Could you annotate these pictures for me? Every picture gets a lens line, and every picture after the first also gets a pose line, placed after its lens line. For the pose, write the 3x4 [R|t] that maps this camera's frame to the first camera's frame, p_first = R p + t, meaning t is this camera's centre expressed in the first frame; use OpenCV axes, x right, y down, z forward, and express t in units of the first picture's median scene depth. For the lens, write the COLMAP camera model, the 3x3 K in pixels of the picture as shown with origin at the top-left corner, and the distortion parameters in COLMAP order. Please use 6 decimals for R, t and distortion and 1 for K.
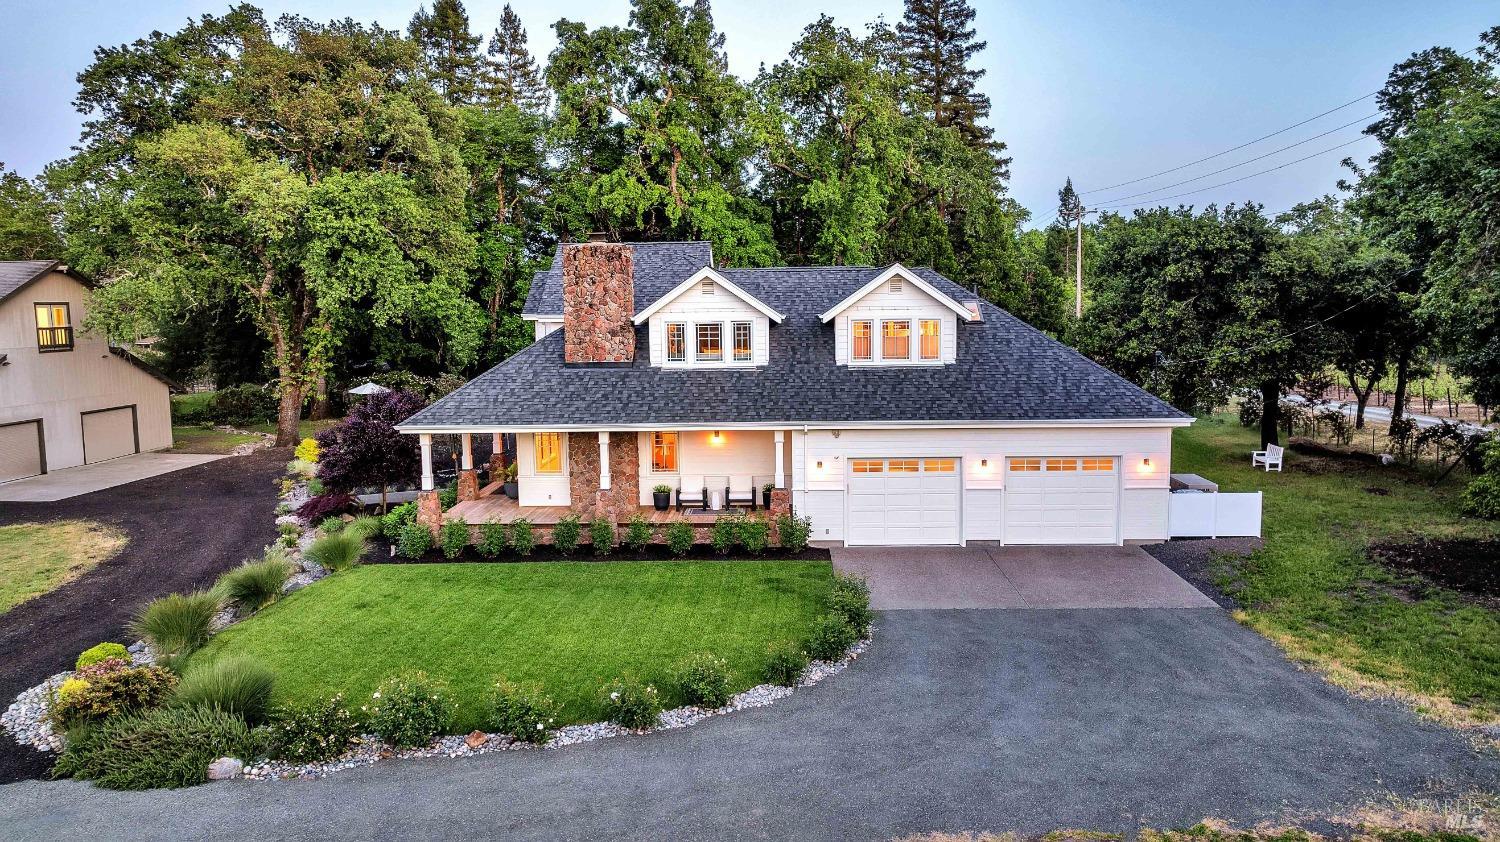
lens RADIAL K [[1051.8, 0, 760.3], [0, 1051.8, 427.7], [0, 0, 1]] dist [-0.010538, 0.004078]
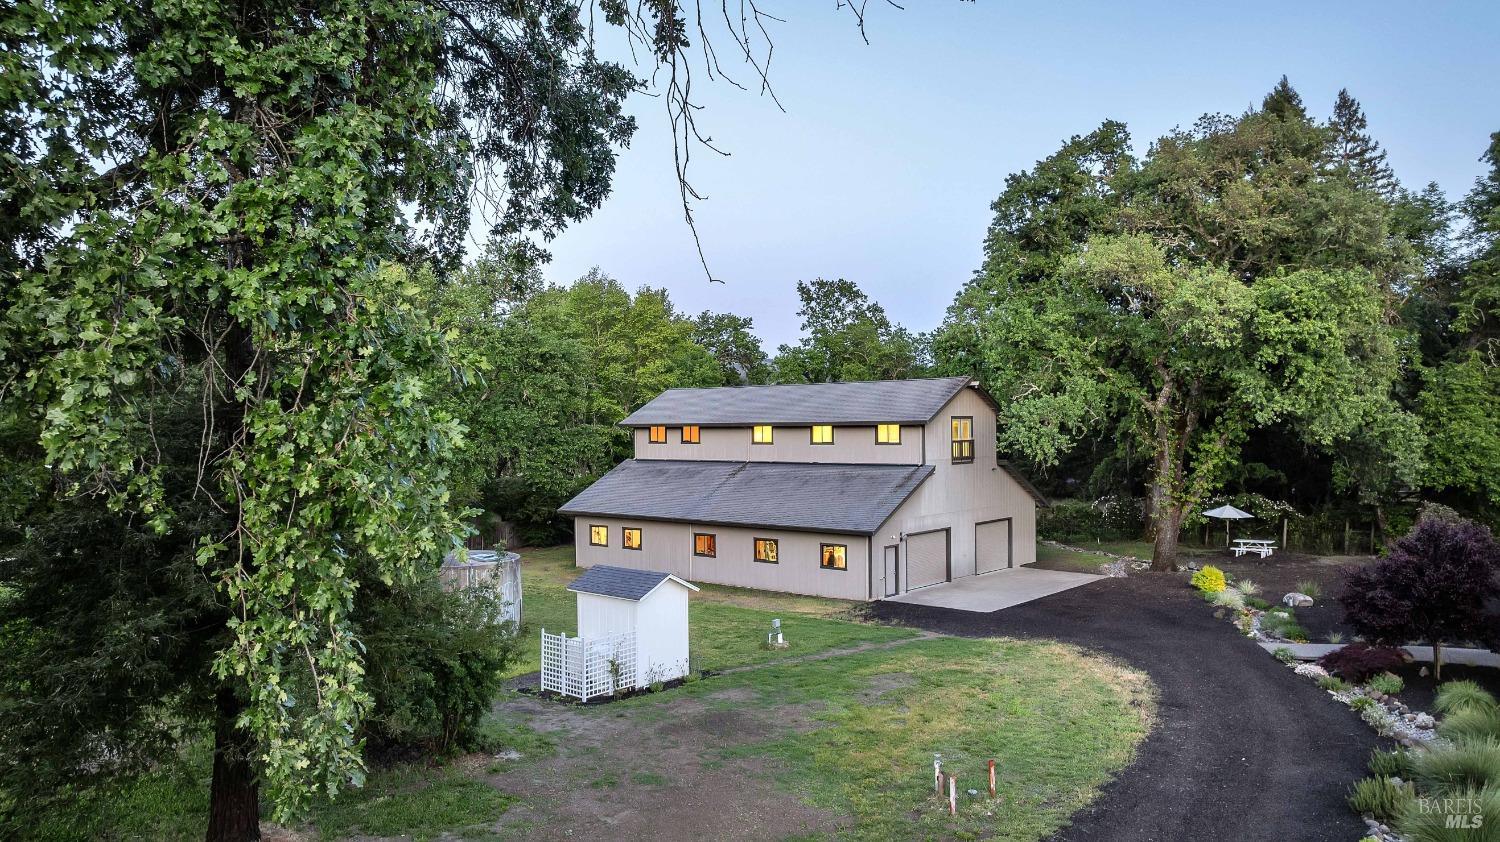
lens RADIAL K [[1051.8, 0, 760.3], [0, 1051.8, 427.7], [0, 0, 1]] dist [-0.010538, 0.004078]
pose [[0.826880, 0.006005, -0.562346, -0.231391], [-0.068311, 0.993611, -0.089834, -0.000367], [0.558214, 0.112697, 0.822008, 0.024548]]
